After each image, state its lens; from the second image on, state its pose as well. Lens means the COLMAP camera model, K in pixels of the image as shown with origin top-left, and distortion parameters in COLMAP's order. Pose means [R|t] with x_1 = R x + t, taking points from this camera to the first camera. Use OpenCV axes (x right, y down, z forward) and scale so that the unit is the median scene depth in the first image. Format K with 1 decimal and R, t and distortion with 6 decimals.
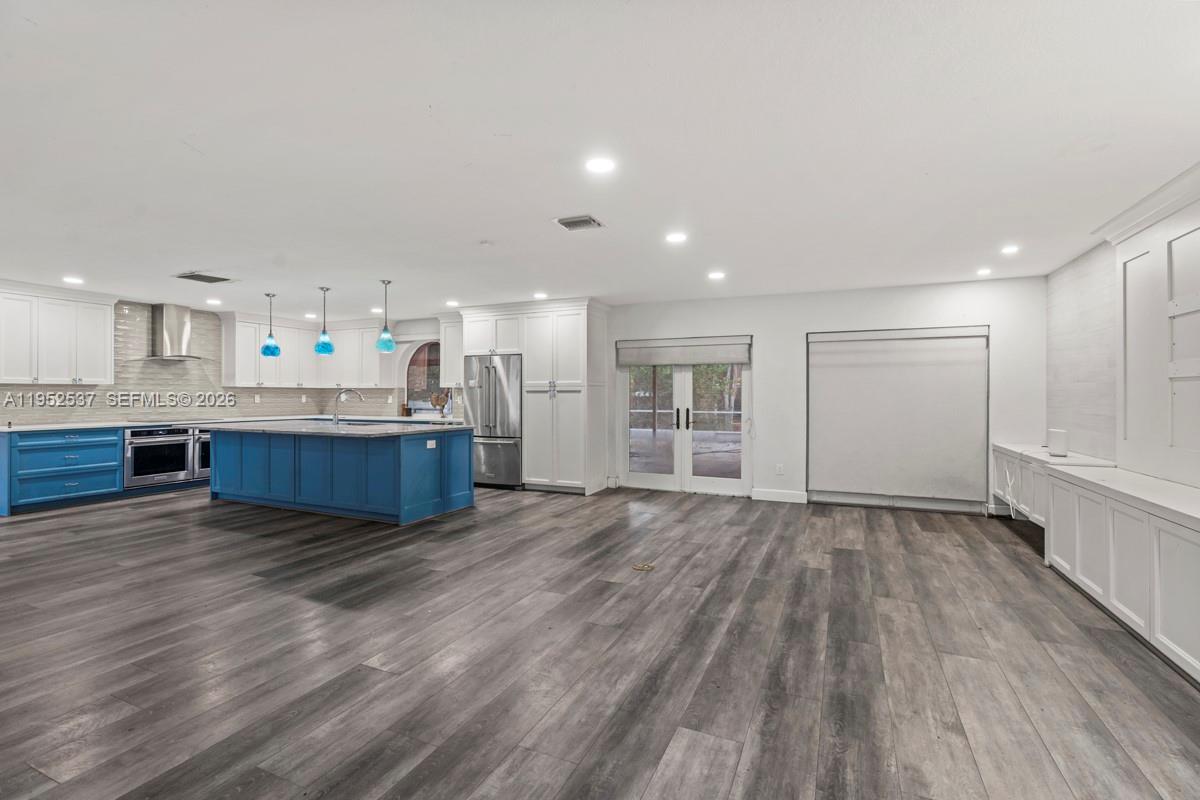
lens RADIAL K [[545.8, 0, 596.1], [0, 545.8, 396.0], [0, 0, 1]] dist [0.005097, 0.000504]
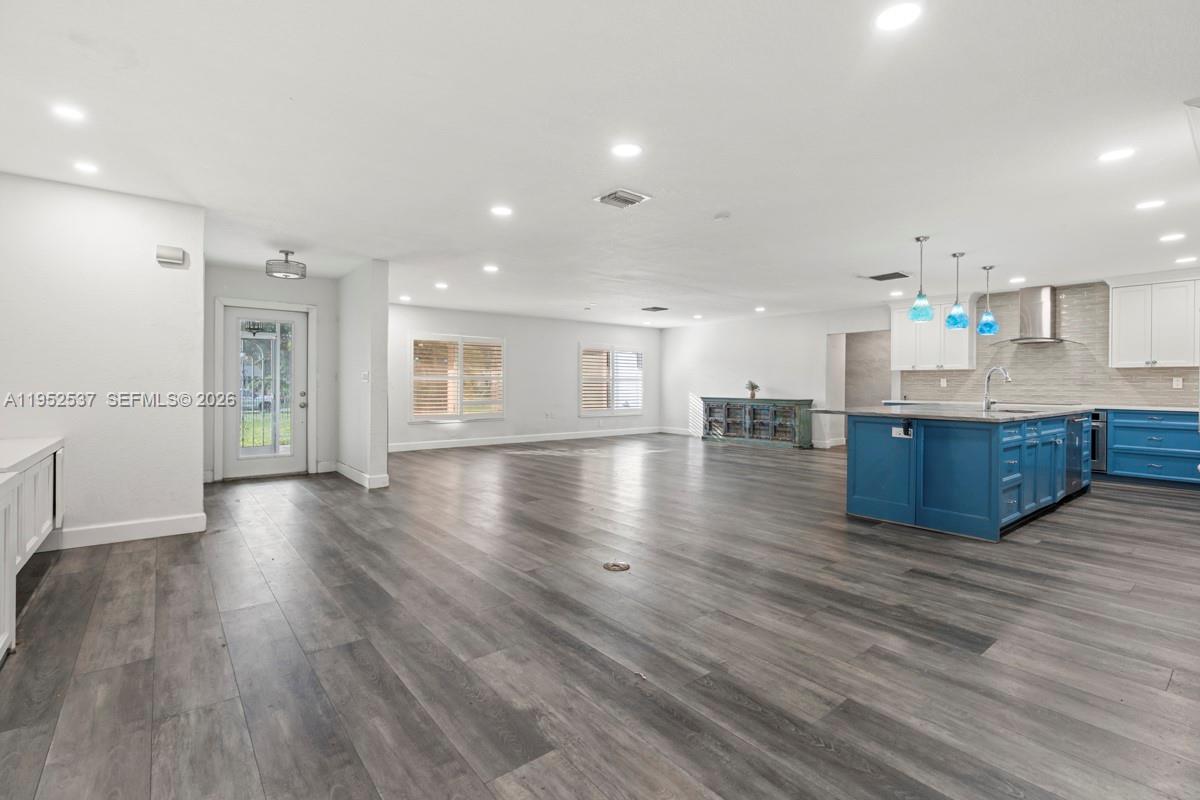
lens RADIAL K [[545.8, 0, 597.9], [0, 545.8, 392.6], [0, 0, 1]] dist [0.005097, 0.000504]
pose [[-0.451498, 0.008078, -0.892235, 0.974661], [-0.005868, 0.999911, 0.012022, 0.036183], [0.892253, 0.010664, -0.451410, 1.541627]]
